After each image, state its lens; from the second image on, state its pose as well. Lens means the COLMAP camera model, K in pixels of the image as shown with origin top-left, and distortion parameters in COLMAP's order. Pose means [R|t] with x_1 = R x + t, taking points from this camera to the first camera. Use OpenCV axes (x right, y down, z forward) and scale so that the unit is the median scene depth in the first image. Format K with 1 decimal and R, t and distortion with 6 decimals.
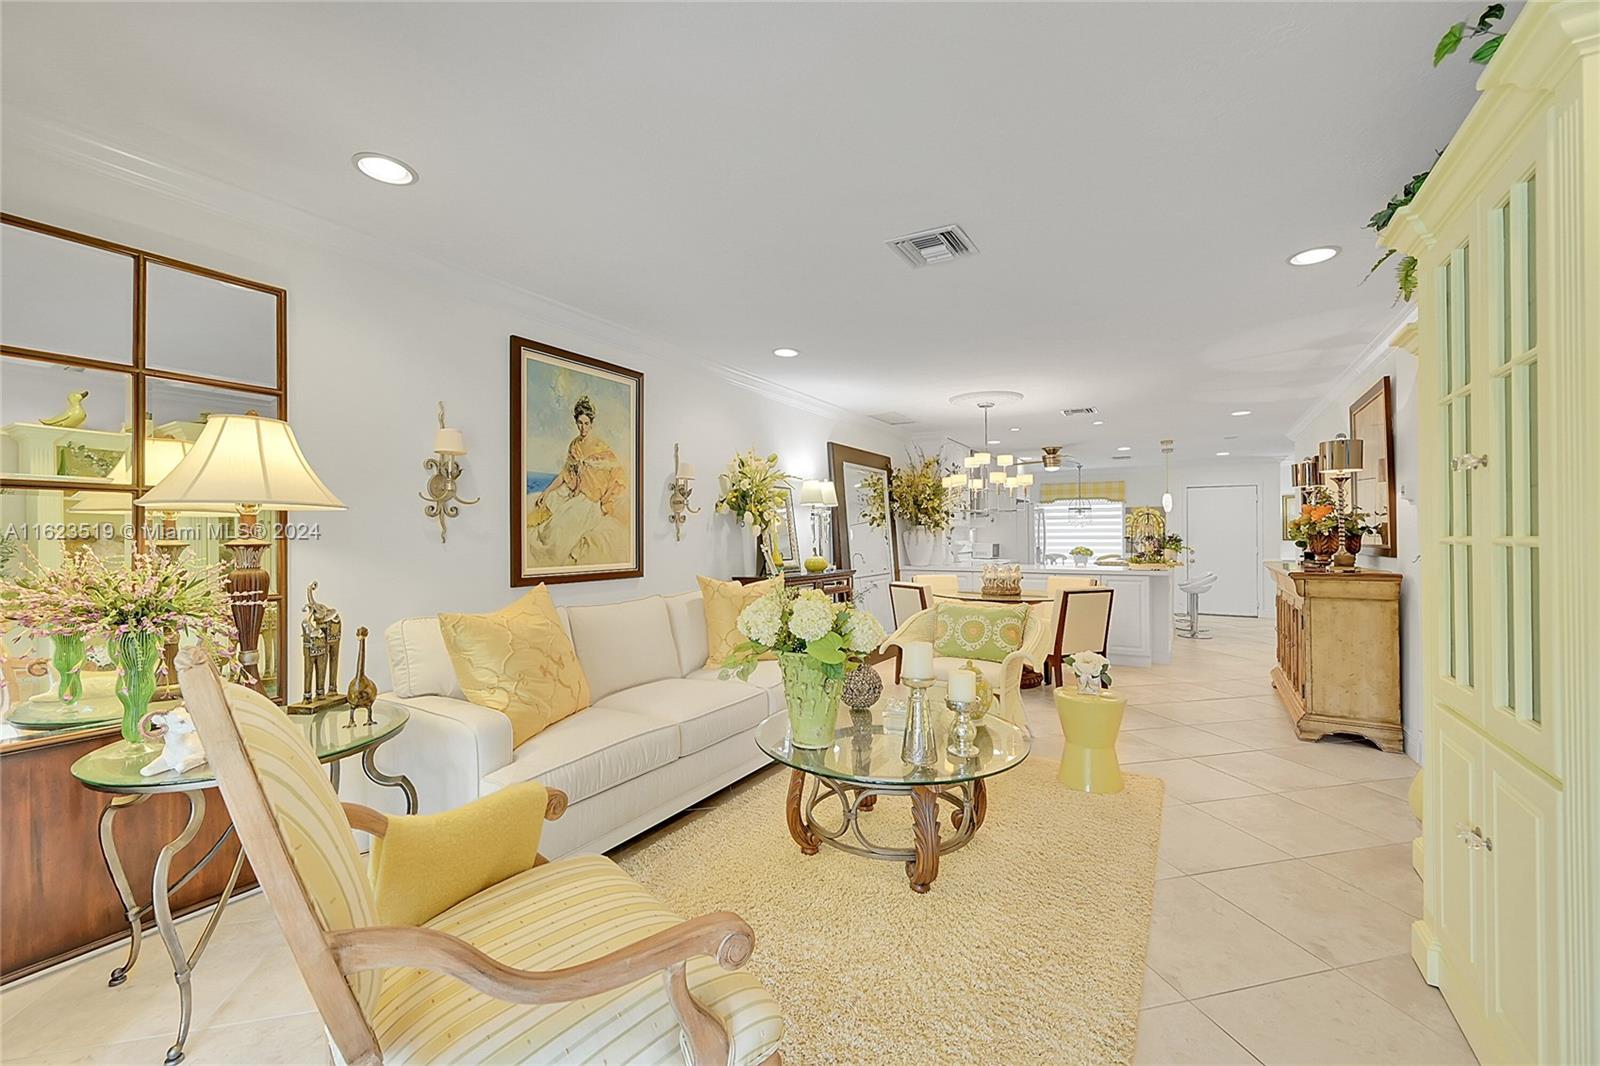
lens RADIAL K [[630.3, 0, 796.9], [0, 630.3, 533.6], [0, 0, 1]] dist [-0.001056, 0.000075]
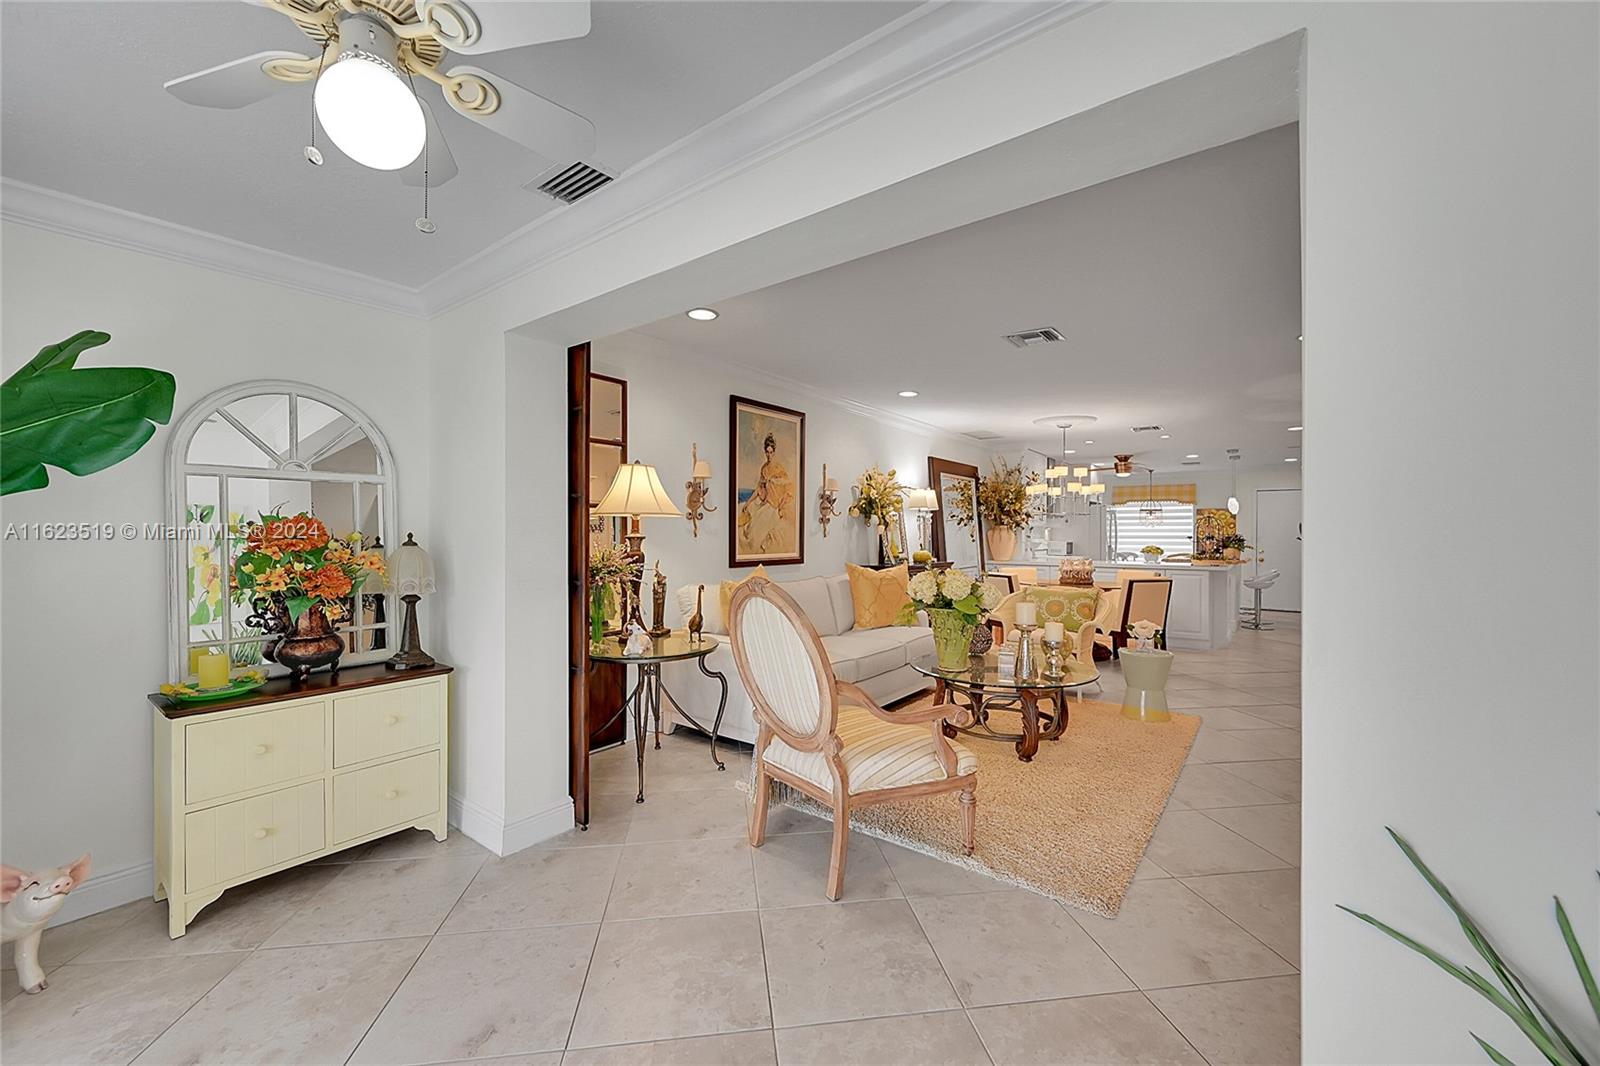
lens RADIAL K [[630.3, 0, 796.9], [0, 630.3, 533.6], [0, 0, 1]] dist [-0.001056, 0.000075]
pose [[0.995197, 0.007525, -0.097606, -0.108324], [-0.007059, 0.999962, 0.005112, -0.001937], [0.097641, -0.004399, 0.995212, -0.300424]]
